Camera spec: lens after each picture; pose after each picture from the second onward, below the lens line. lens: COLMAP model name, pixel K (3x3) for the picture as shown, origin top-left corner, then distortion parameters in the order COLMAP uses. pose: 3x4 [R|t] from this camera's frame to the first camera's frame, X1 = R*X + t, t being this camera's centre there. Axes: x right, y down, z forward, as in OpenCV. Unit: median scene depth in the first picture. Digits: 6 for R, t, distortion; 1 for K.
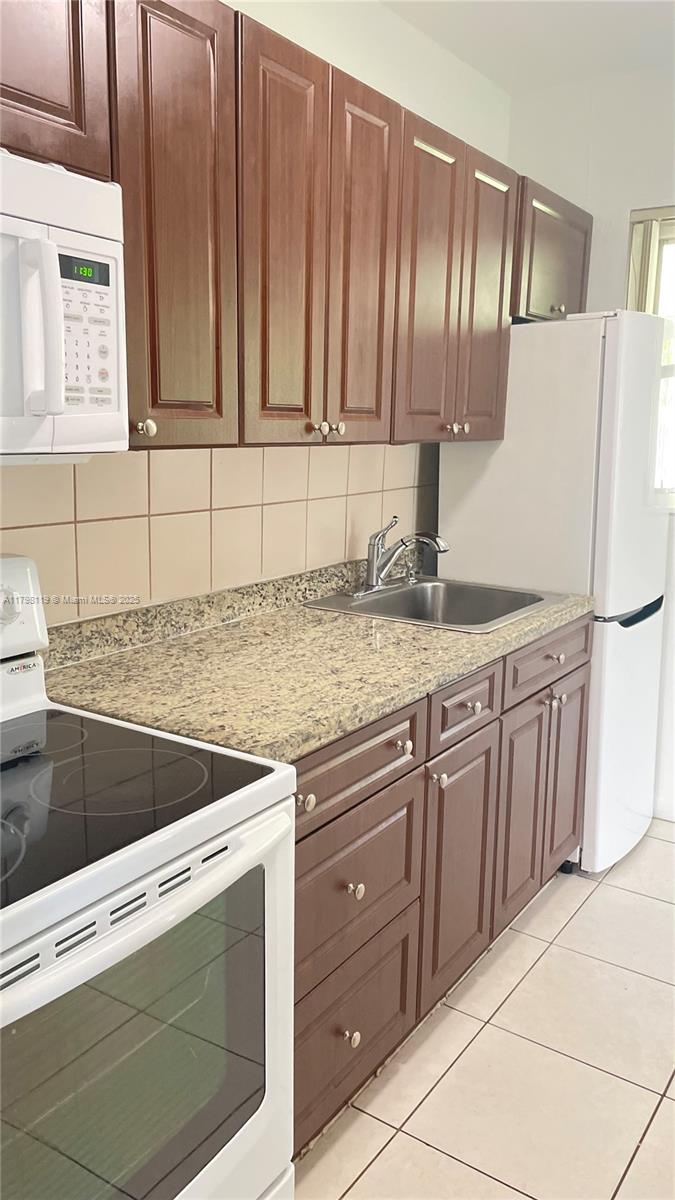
lens RADIAL K [[911.3, 0, 338.2], [0, 911.3, 605.9], [0, 0, 1]] dist [0.086094, -0.109007]
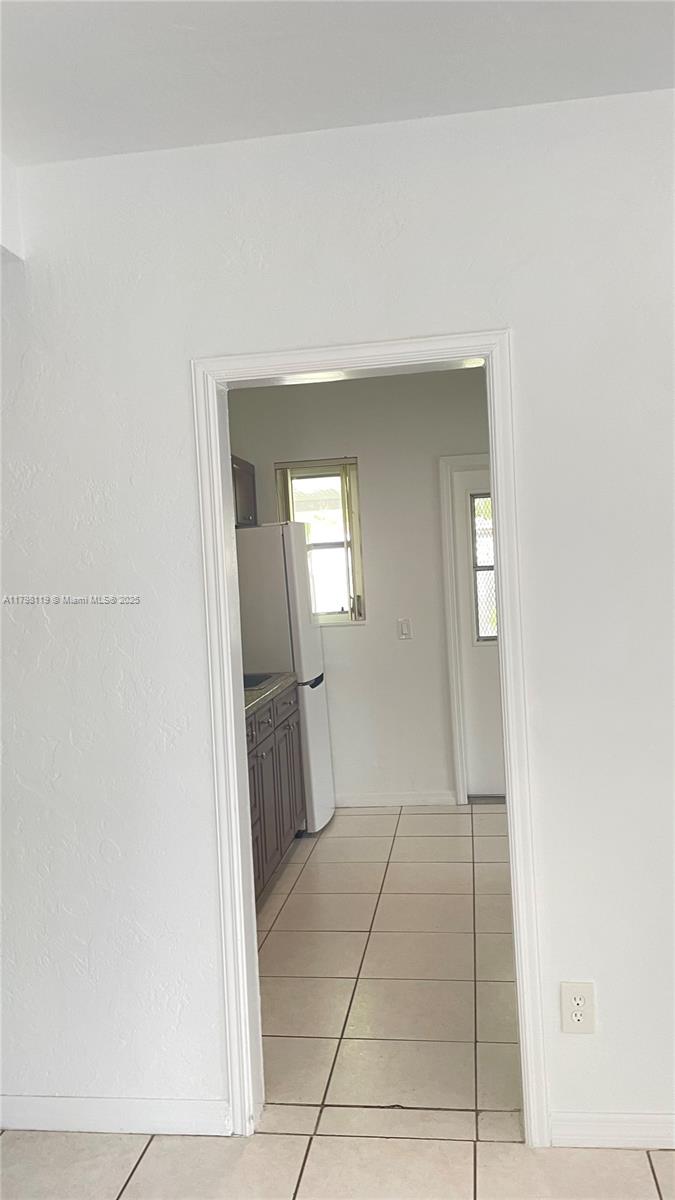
lens RADIAL K [[911.3, 0, 328.1], [0, 911.3, 595.0], [0, 0, 1]] dist [0.086094, -0.109007]
pose [[0.898017, -0.069877, 0.434376, -0.432874], [0.147567, 0.977954, -0.147753, 0.114897], [-0.414475, 0.196784, 0.888530, -0.652109]]
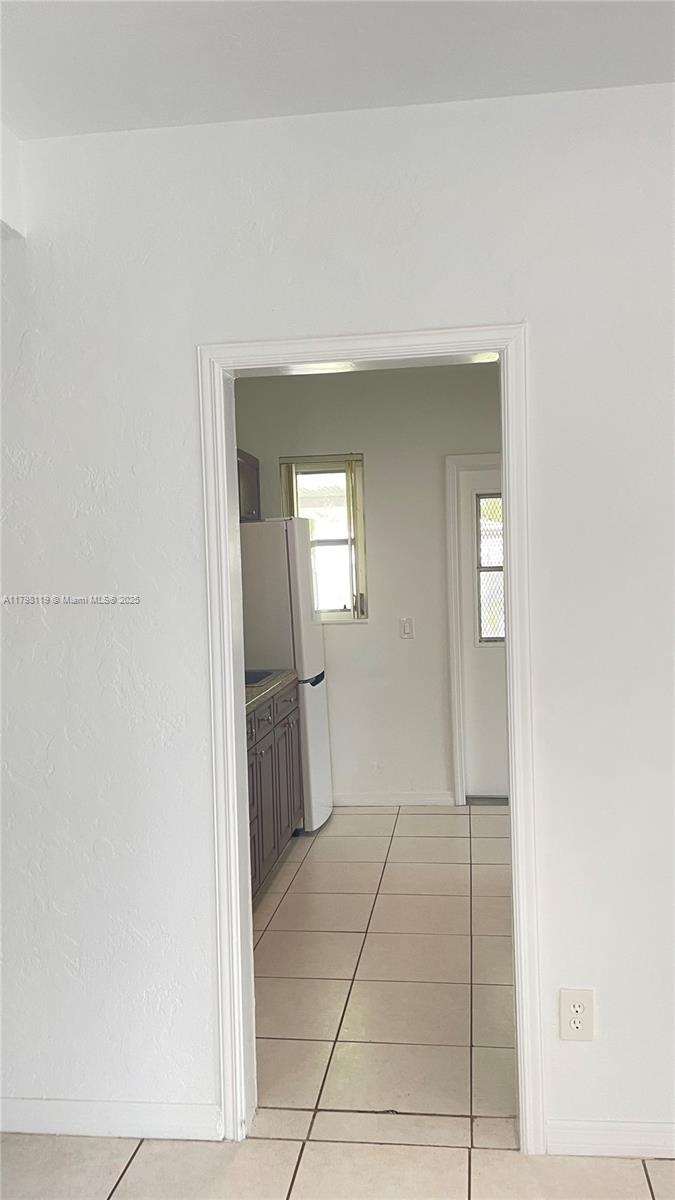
lens RADIAL K [[911.3, 0, 346.4], [0, 911.3, 604.1], [0, 0, 1]] dist [0.086094, -0.109007]
pose [[0.890935, -0.055527, 0.450724, -0.428108], [0.128511, 0.982755, -0.132955, 0.112450], [-0.435569, 0.176377, 0.882707, -0.633640]]
